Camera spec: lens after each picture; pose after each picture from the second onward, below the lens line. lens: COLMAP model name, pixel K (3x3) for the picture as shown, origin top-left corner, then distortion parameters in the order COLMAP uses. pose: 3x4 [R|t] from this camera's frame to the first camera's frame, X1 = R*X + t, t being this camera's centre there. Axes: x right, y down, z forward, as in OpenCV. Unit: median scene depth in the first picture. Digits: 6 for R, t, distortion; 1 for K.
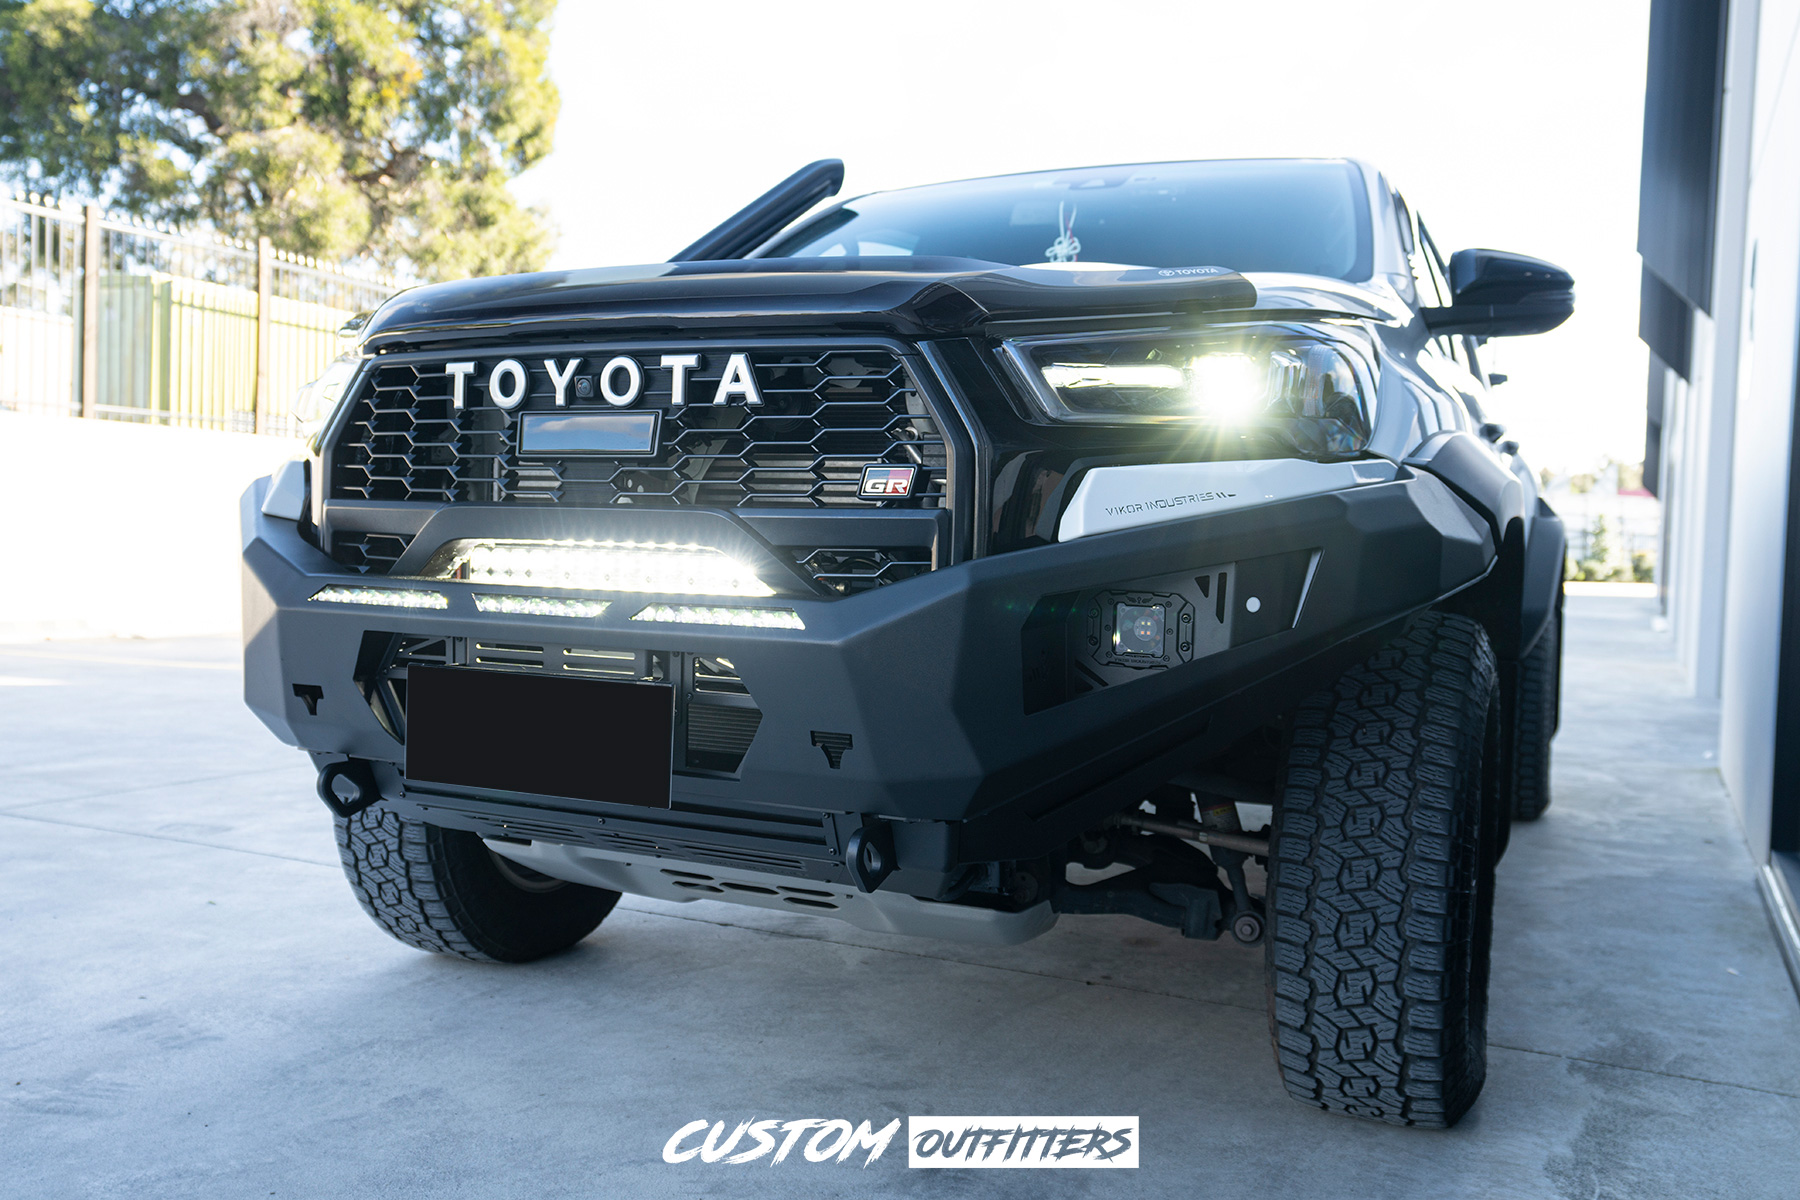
lens RADIAL K [[1348.2, 0, 899.7], [0, 1348.2, 598.2], [0, 0, 1]] dist [0.013429, -0.003137]
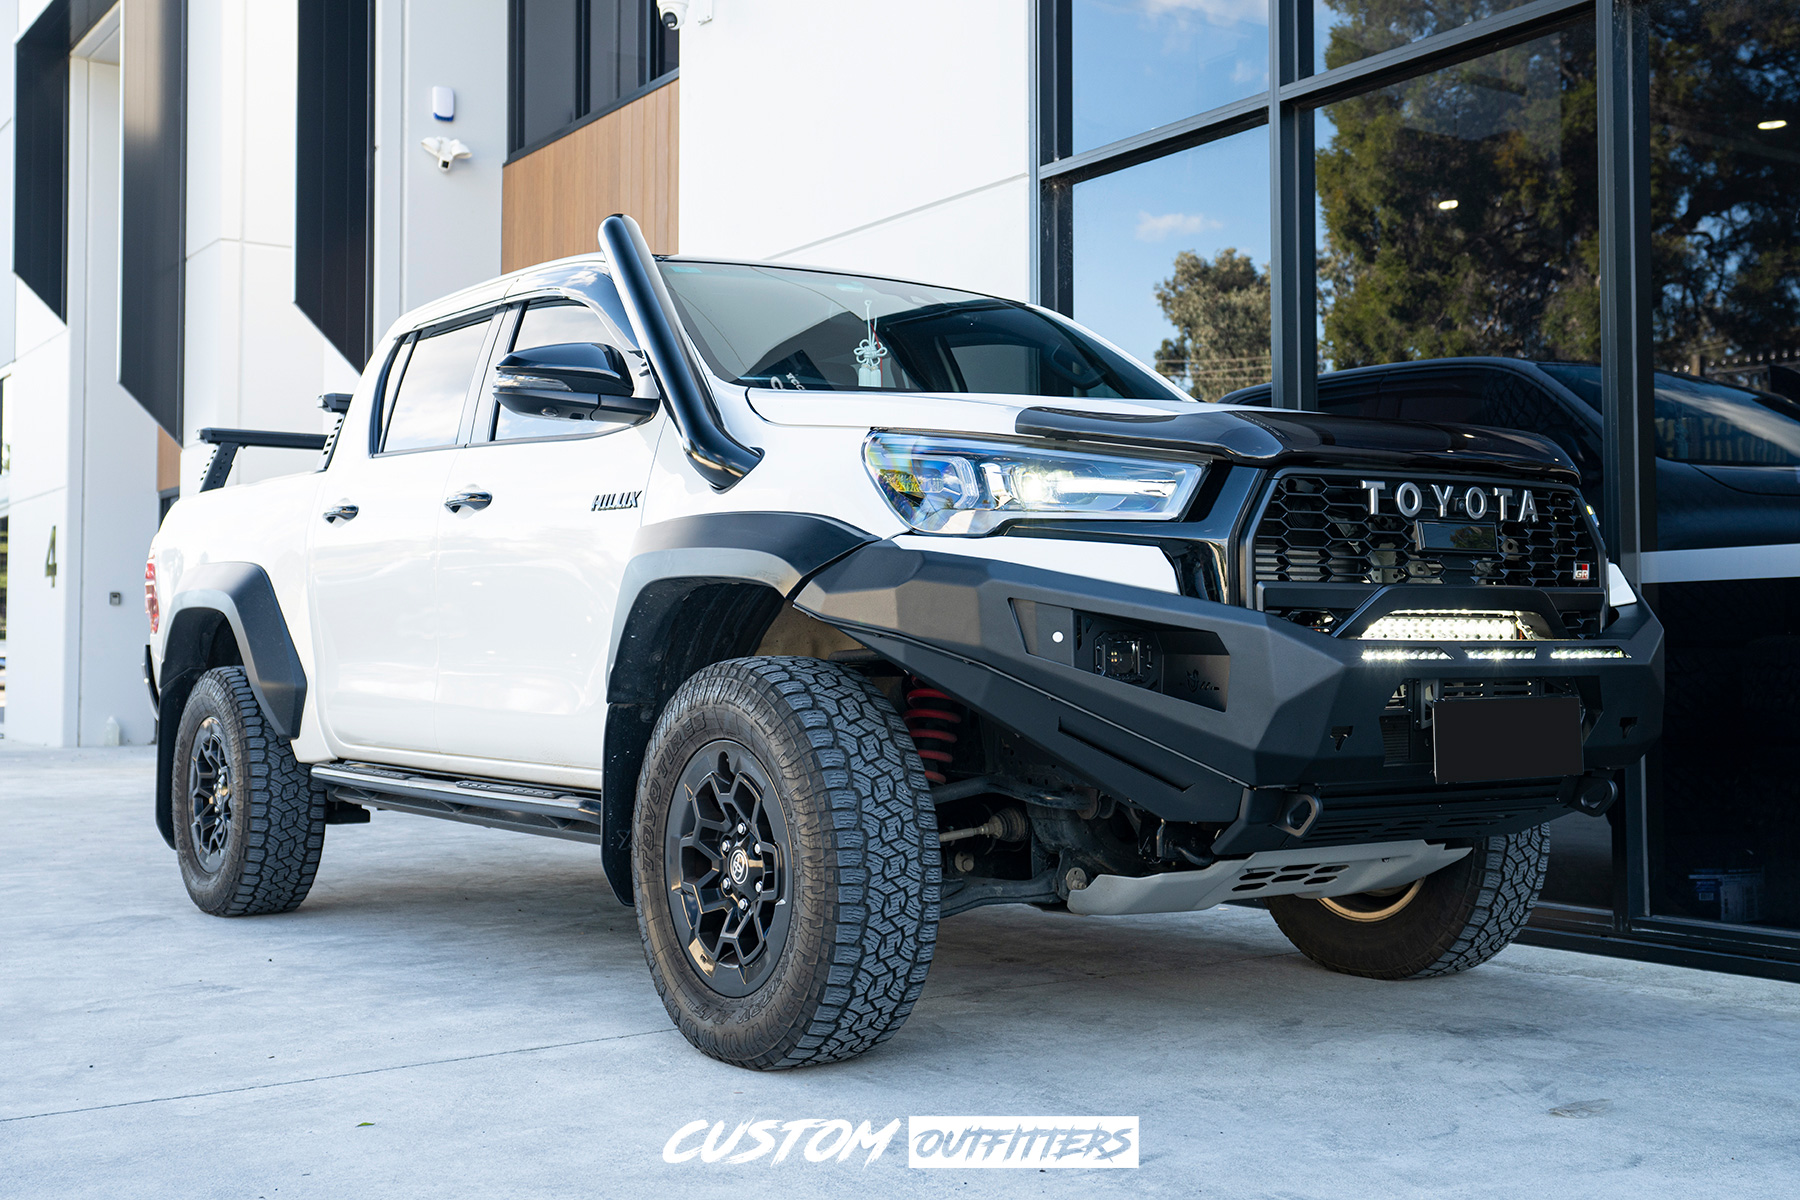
lens RADIAL K [[1790.1, 0, 899.6], [0, 1790.1, 592.3], [0, 0, 1]] dist [0.061833, 0.000000]
pose [[0.518410, -0.004132, 0.855122, -1.728710], [0.061571, 0.997573, -0.032506, -0.028490], [-0.852913, 0.069502, 0.517407, 0.401081]]
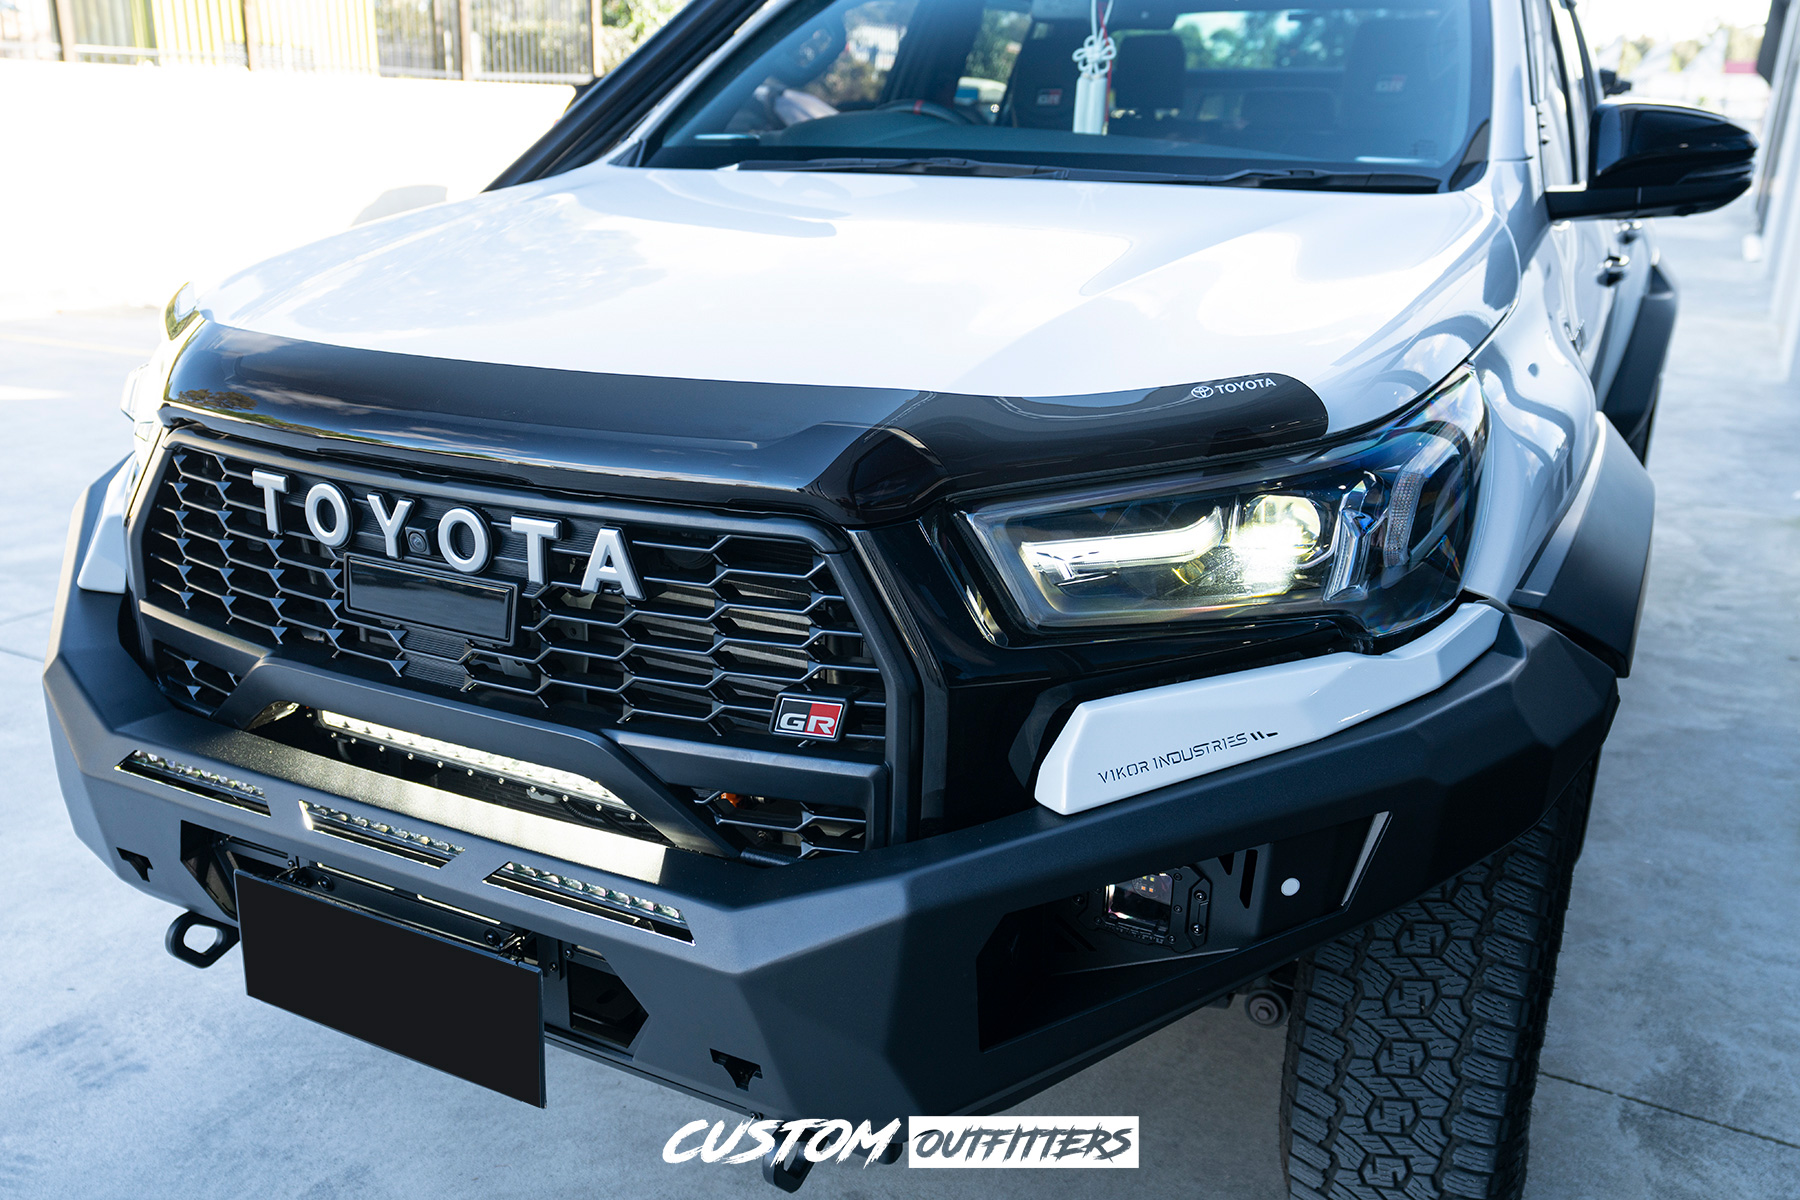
lens RADIAL K [[1374.3, 0, 862.4], [0, 1374.3, 583.2], [0, 0, 1]] dist [0.001913, 0.021089]
pose [[0.998739, 0.006635, -0.049764, 0.042322], [0.005596, 0.970342, 0.241672, -0.248342], [0.049892, -0.241646, 0.969081, 0.200749]]
